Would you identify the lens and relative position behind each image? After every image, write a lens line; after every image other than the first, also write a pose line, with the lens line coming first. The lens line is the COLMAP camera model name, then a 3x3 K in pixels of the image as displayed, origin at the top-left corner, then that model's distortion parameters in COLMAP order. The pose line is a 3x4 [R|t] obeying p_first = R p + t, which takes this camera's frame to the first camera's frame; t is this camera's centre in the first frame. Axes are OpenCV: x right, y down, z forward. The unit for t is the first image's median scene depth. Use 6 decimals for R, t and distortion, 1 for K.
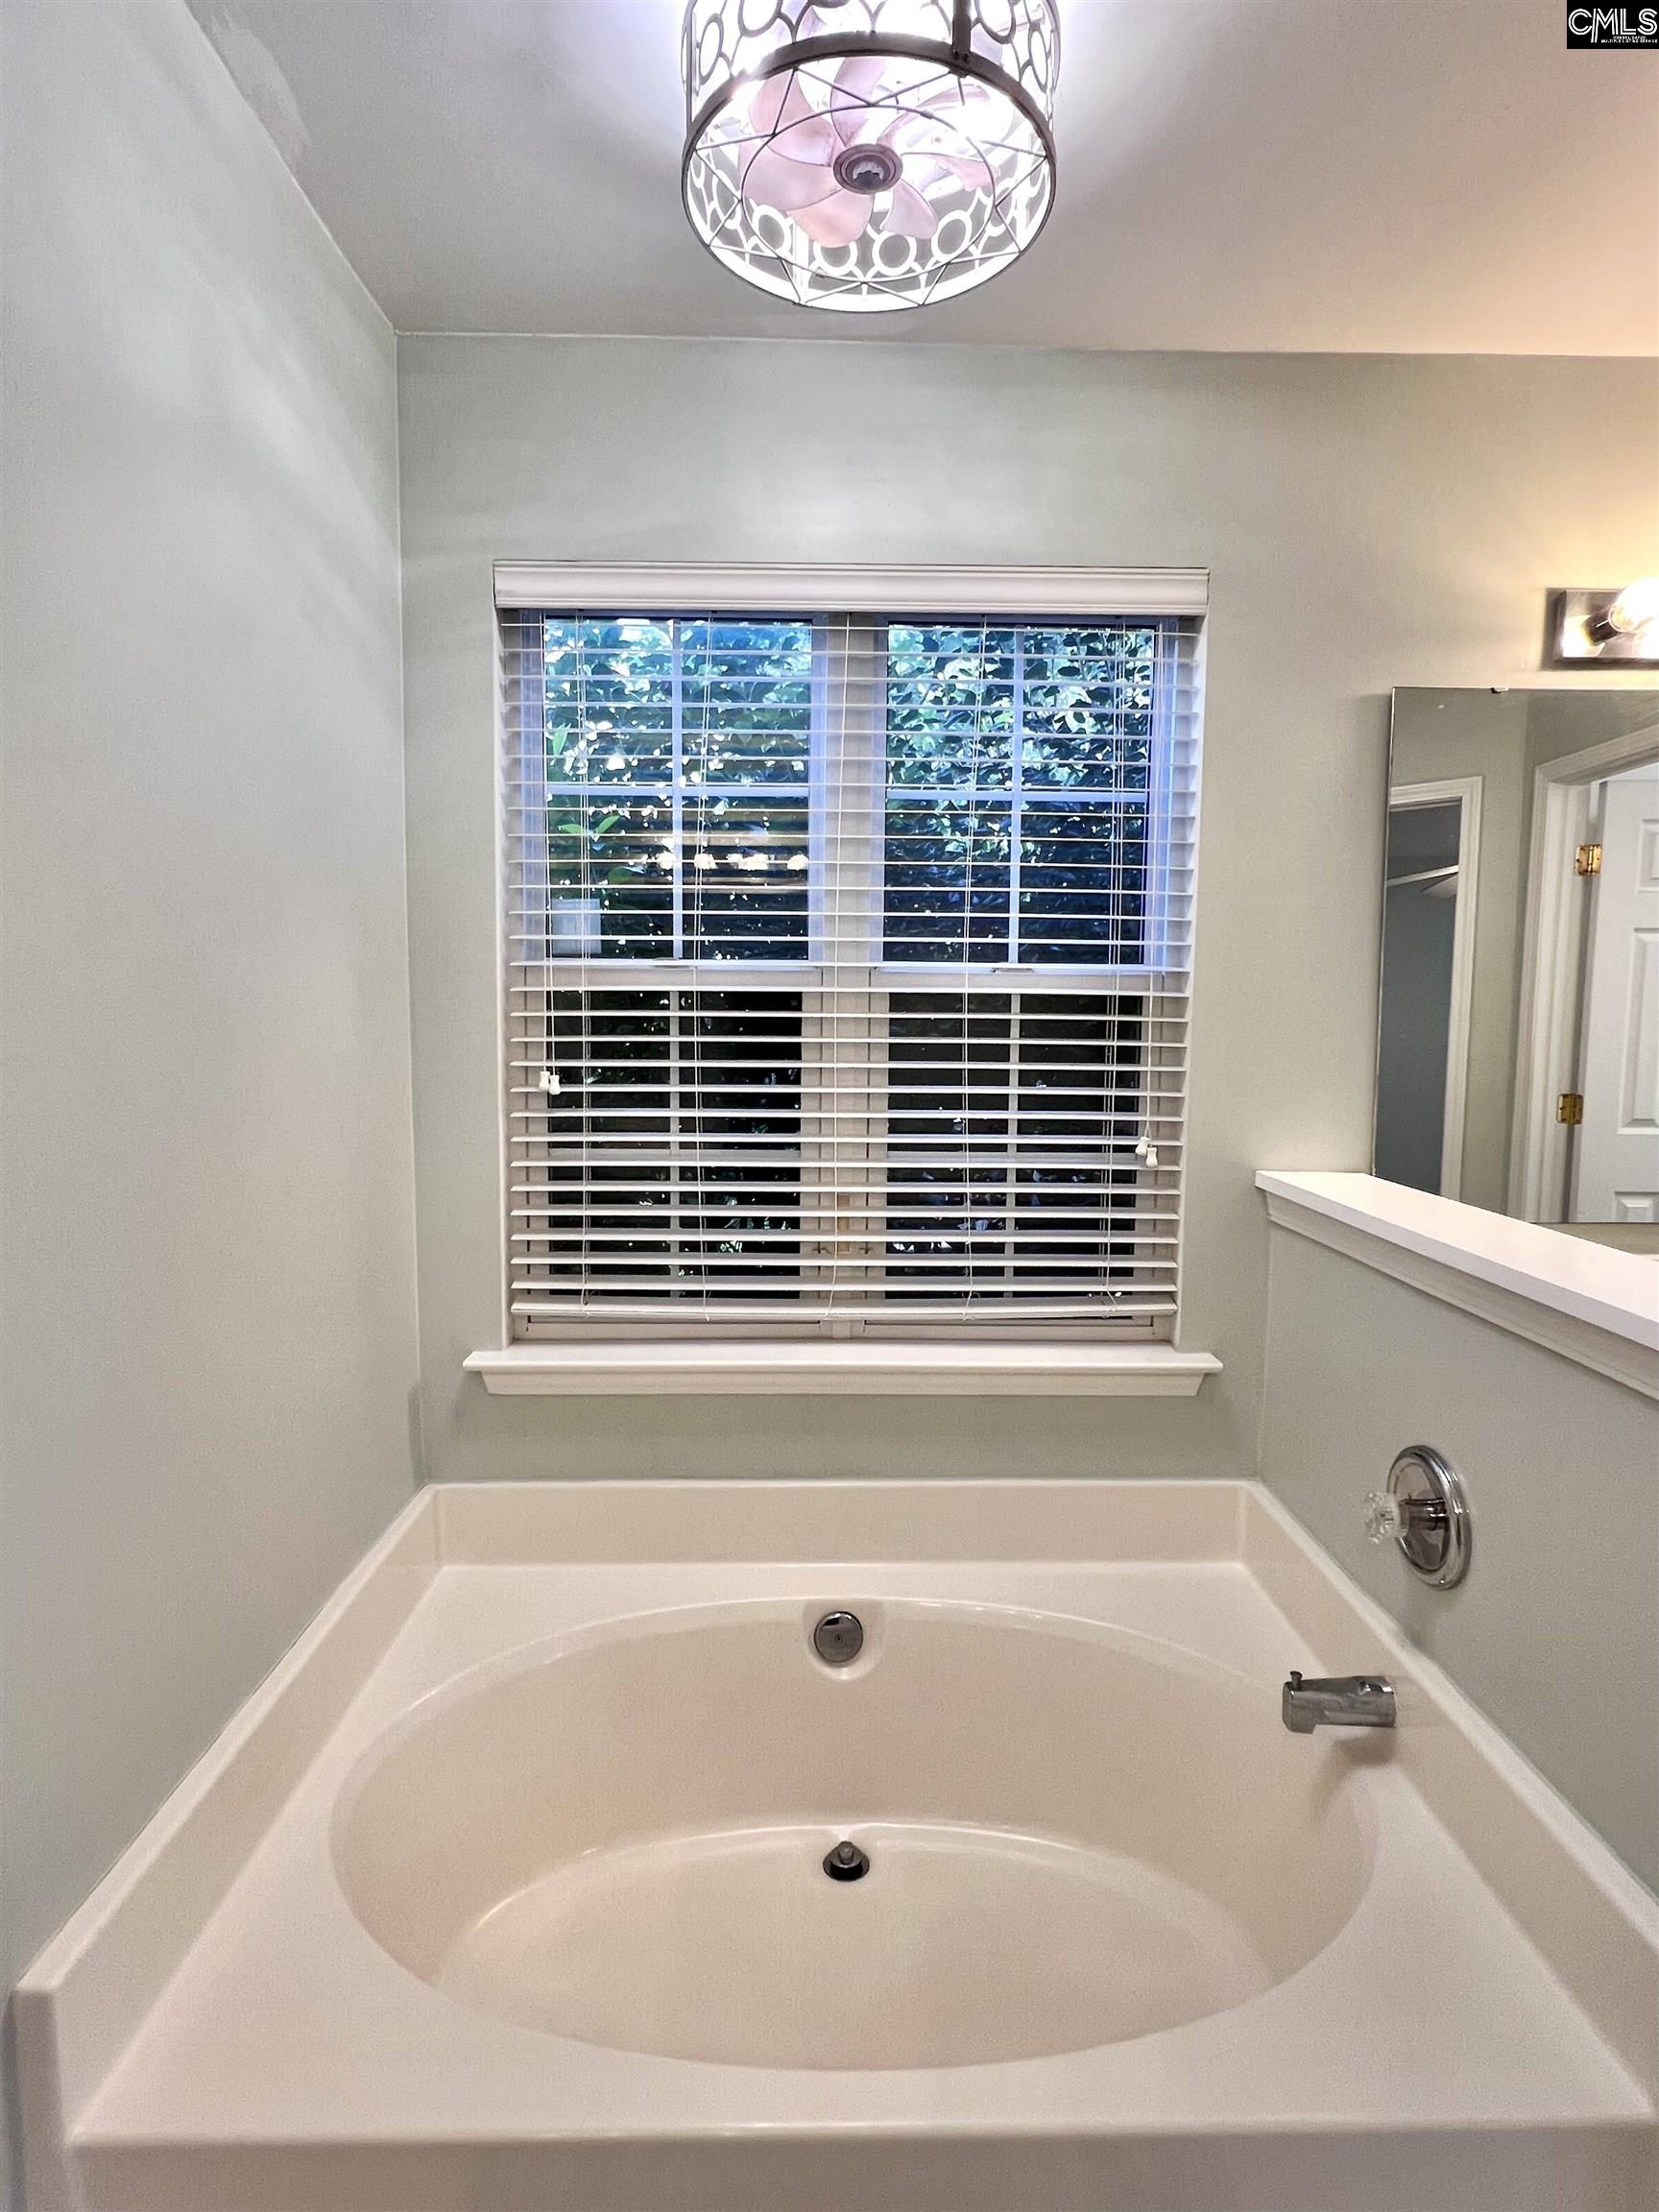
lens RADIAL K [[1124.7, 0, 833.9], [0, 1124.7, 1100.9], [0, 0, 1]] dist [-0.002648, 0.001836]
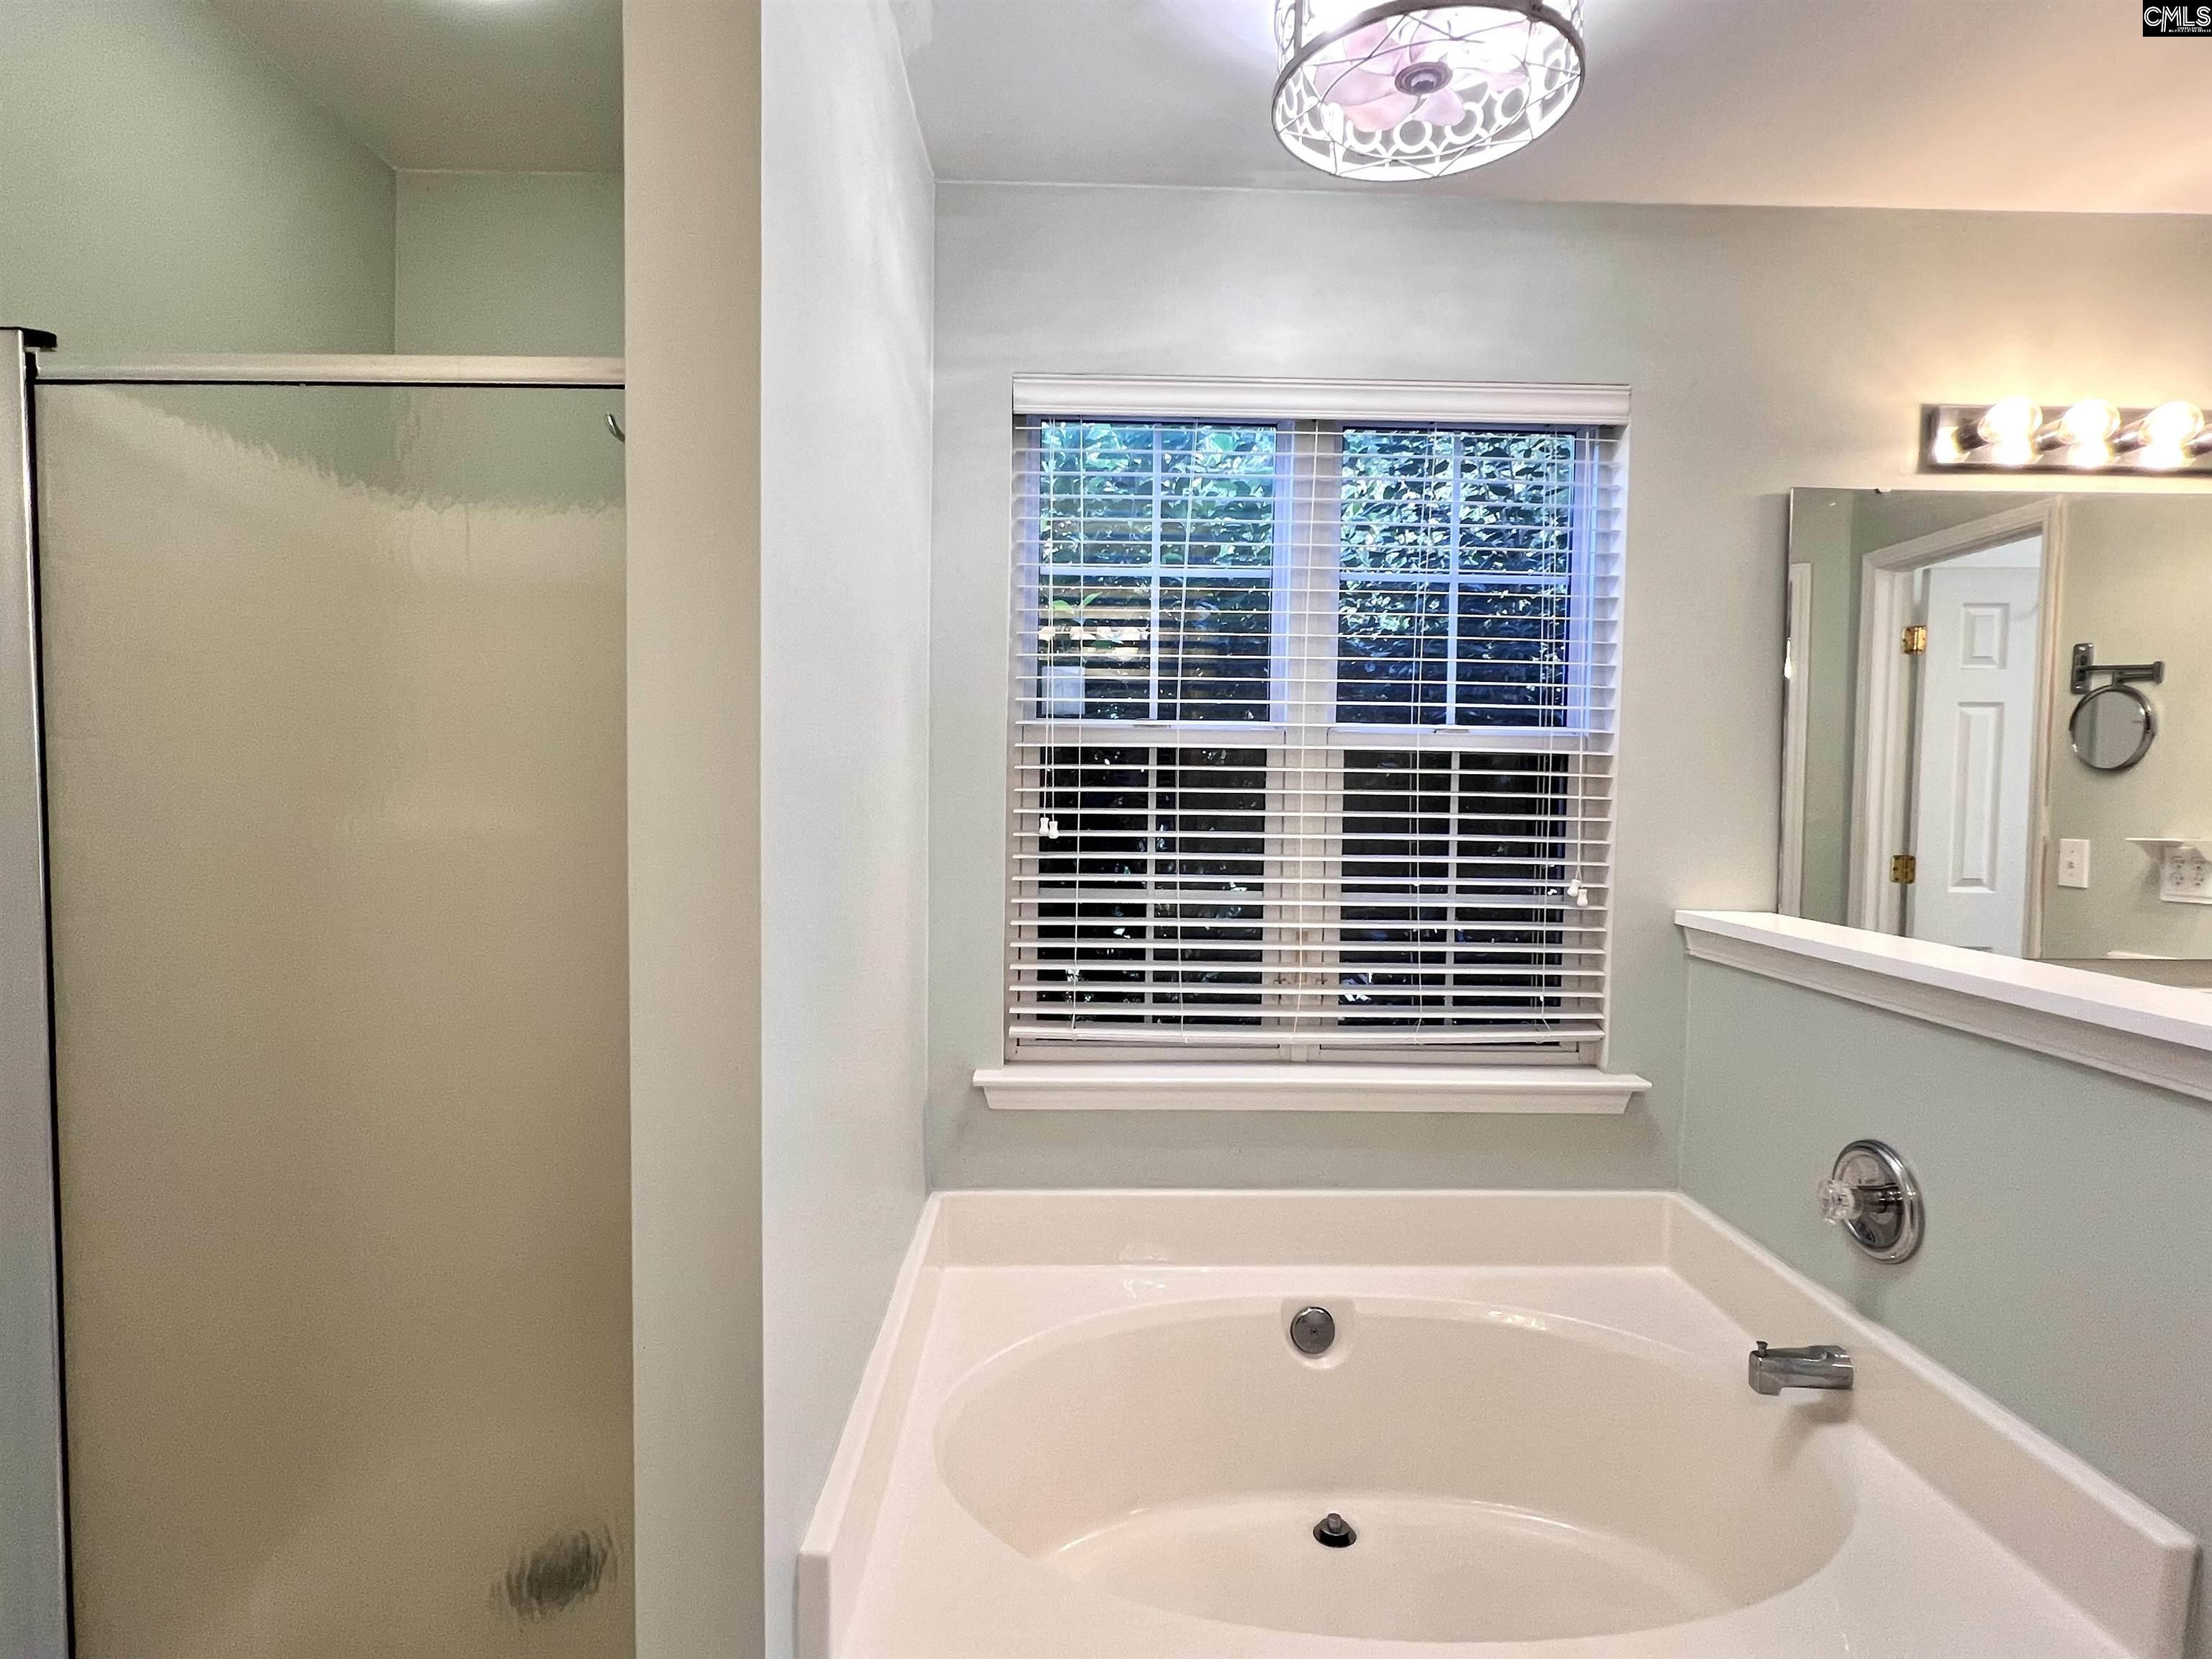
lens RADIAL K [[1124.7, 0, 1097.3], [0, 1124.7, 820.7], [0, 0, 1]] dist [-0.002648, 0.001836]
pose [[0.999961, 0.005695, 0.006749, -0.210359], [-0.005340, 0.998665, -0.051370, 0.034042], [-0.007033, 0.051332, 0.998657, -0.121736]]
